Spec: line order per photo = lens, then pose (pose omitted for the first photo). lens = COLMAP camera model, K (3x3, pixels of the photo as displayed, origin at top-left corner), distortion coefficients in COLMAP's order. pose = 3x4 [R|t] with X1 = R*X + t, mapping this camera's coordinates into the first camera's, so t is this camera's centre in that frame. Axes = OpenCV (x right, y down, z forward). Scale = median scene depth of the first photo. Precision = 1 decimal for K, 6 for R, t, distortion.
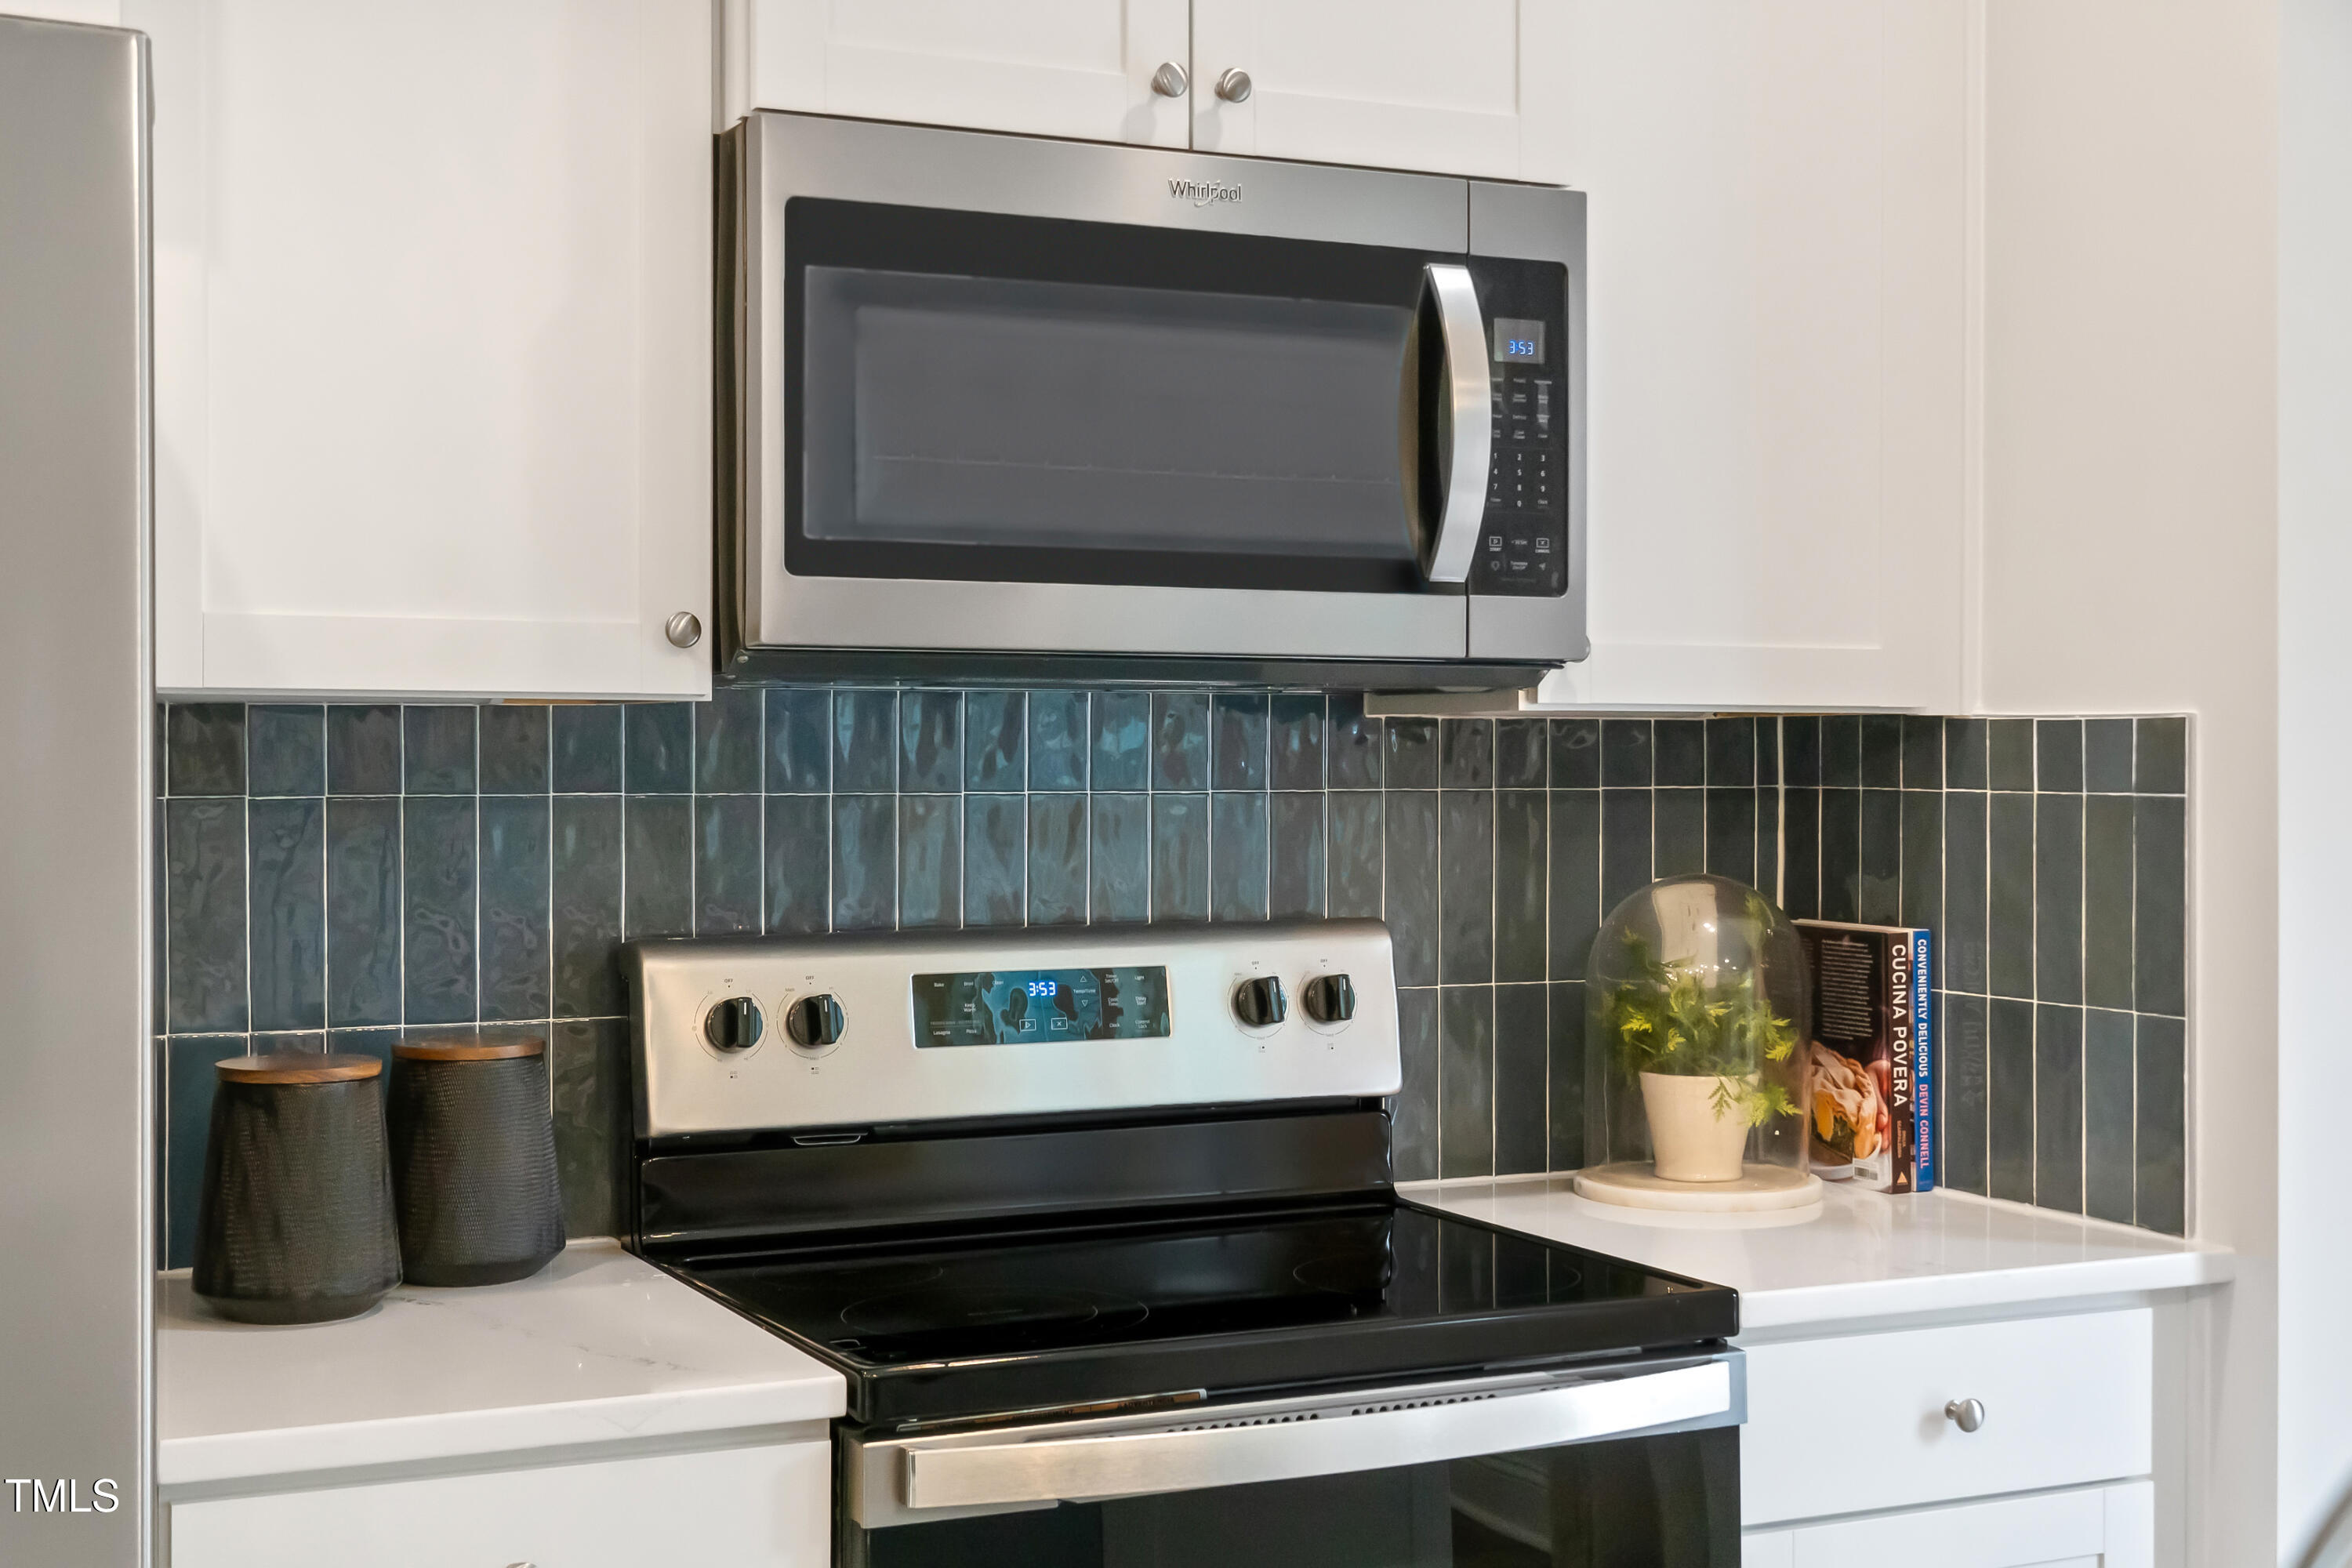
lens RADIAL K [[2750.4, 0, 1167.9], [0, 2750.4, 817.0], [0, 0, 1]] dist [0.008000, 0.016276]
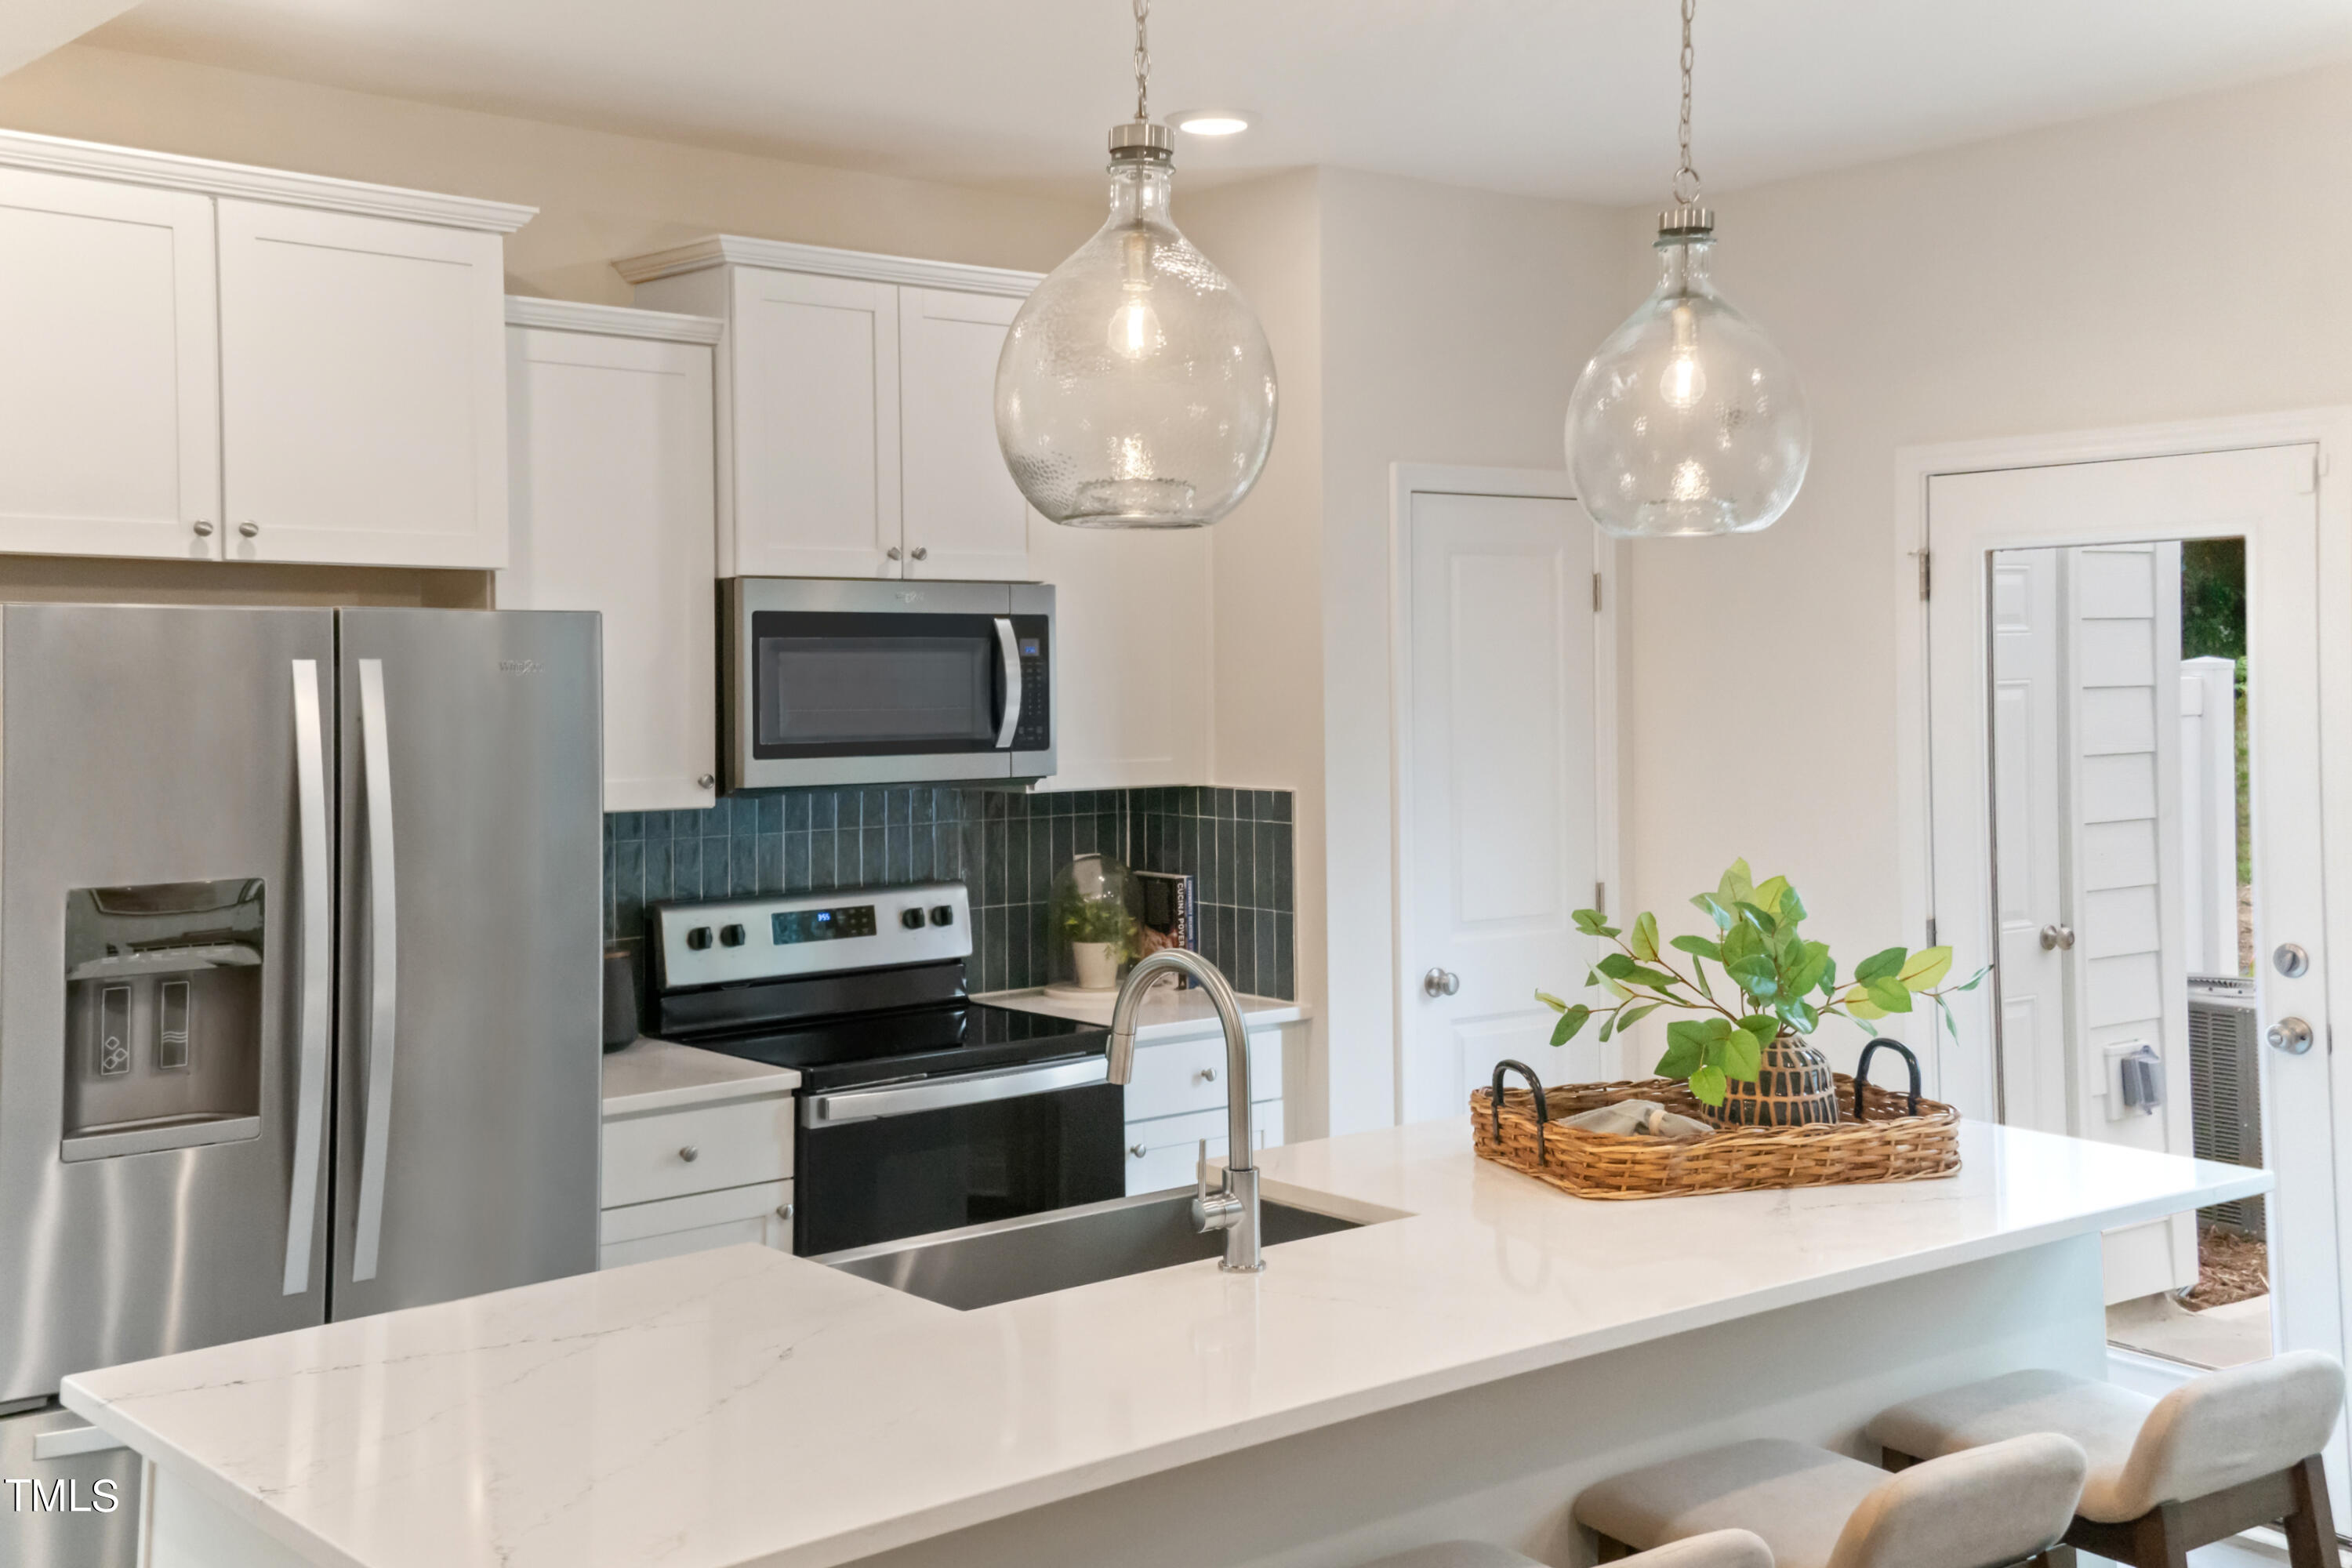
lens RADIAL K [[2502.8, 0, 1176.0], [0, 2502.8, 784.0], [0, 0, 1]] dist [0.148398, 0.000782]
pose [[0.964354, -0.020937, 0.263786, -0.315520], [0.011414, 0.999228, 0.037581, -0.125433], [-0.264369, -0.033231, 0.963849, -1.110366]]
